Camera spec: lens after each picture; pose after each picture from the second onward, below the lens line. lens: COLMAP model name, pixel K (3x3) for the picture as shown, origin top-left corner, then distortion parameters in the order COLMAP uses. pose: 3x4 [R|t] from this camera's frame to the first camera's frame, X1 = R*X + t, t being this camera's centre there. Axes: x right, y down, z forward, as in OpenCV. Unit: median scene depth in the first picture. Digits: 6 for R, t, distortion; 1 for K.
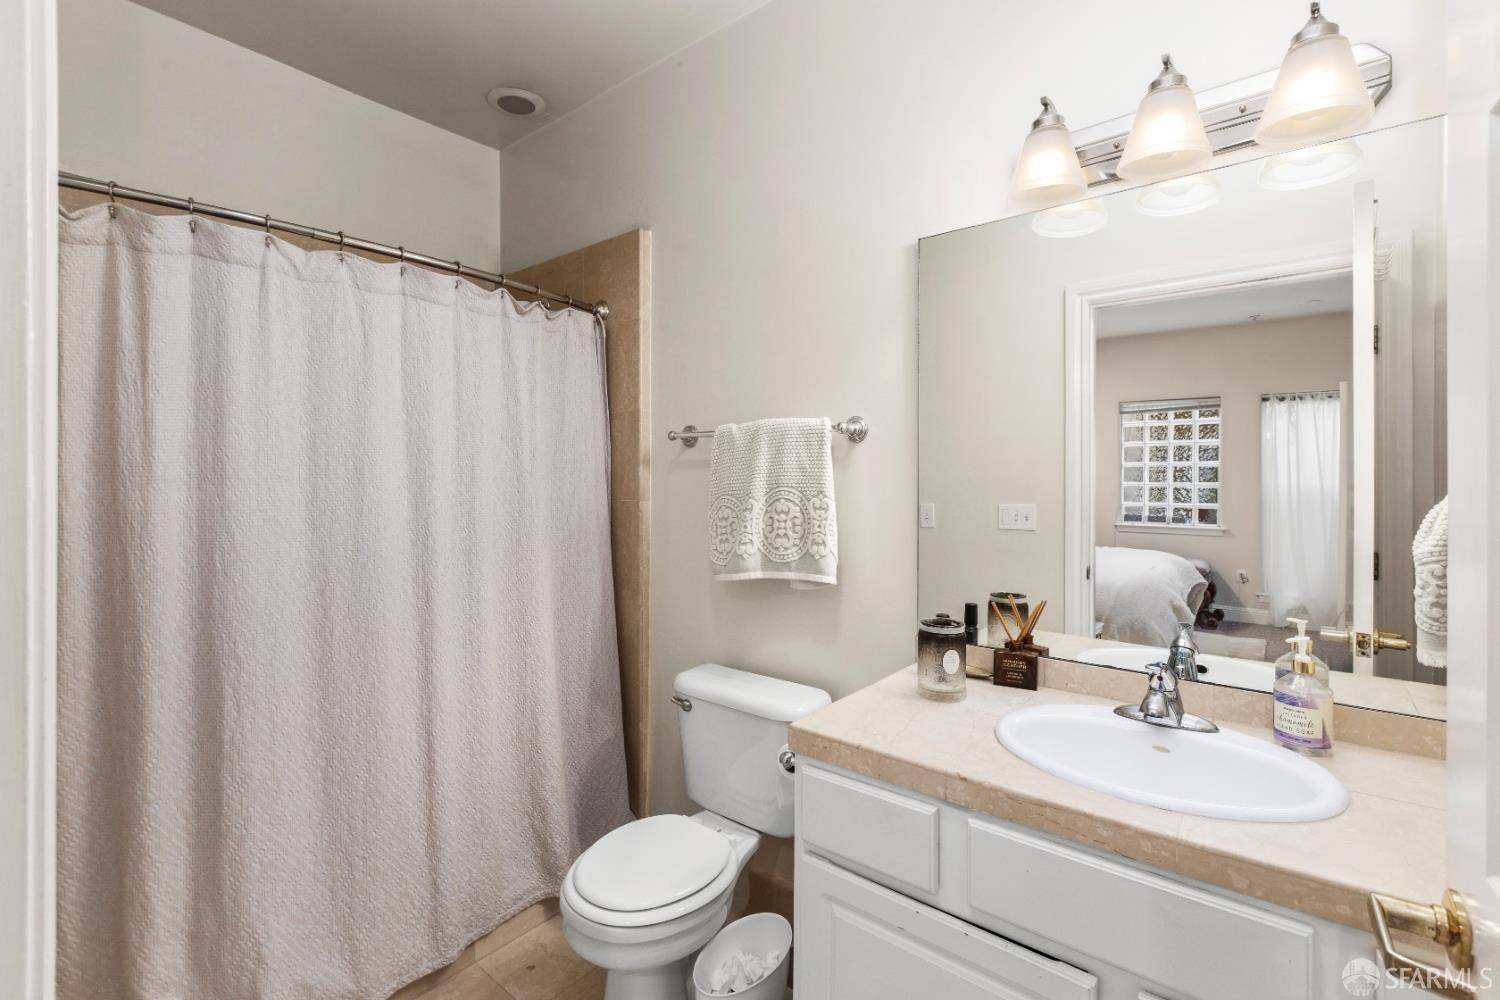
lens RADIAL K [[680.5, 0, 748.3], [0, 680.5, 488.5], [0, 0, 1]] dist [0.001244, -0.000038]
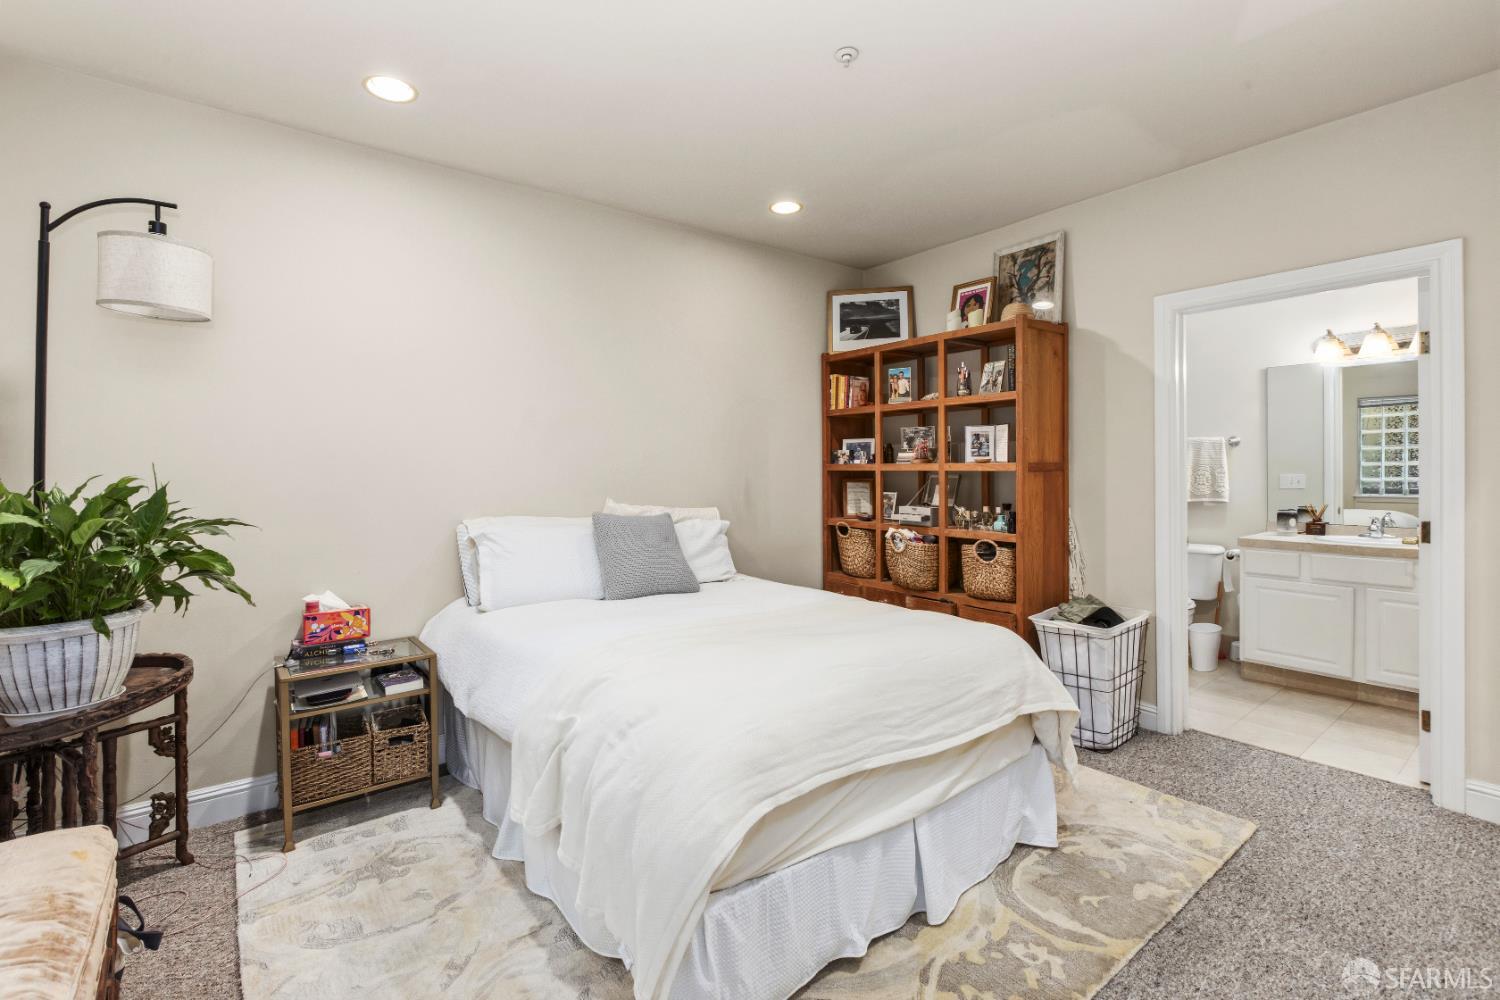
lens RADIAL K [[680.5, 0, 753.6], [0, 680.5, 471.4], [0, 0, 1]] dist [0.001244, -0.000038]
pose [[0.974451, -0.004143, -0.224561, -0.600457], [0.004022, 0.999991, -0.000999, 0.010850], [0.224563, 0.000070, 0.974460, -1.098131]]
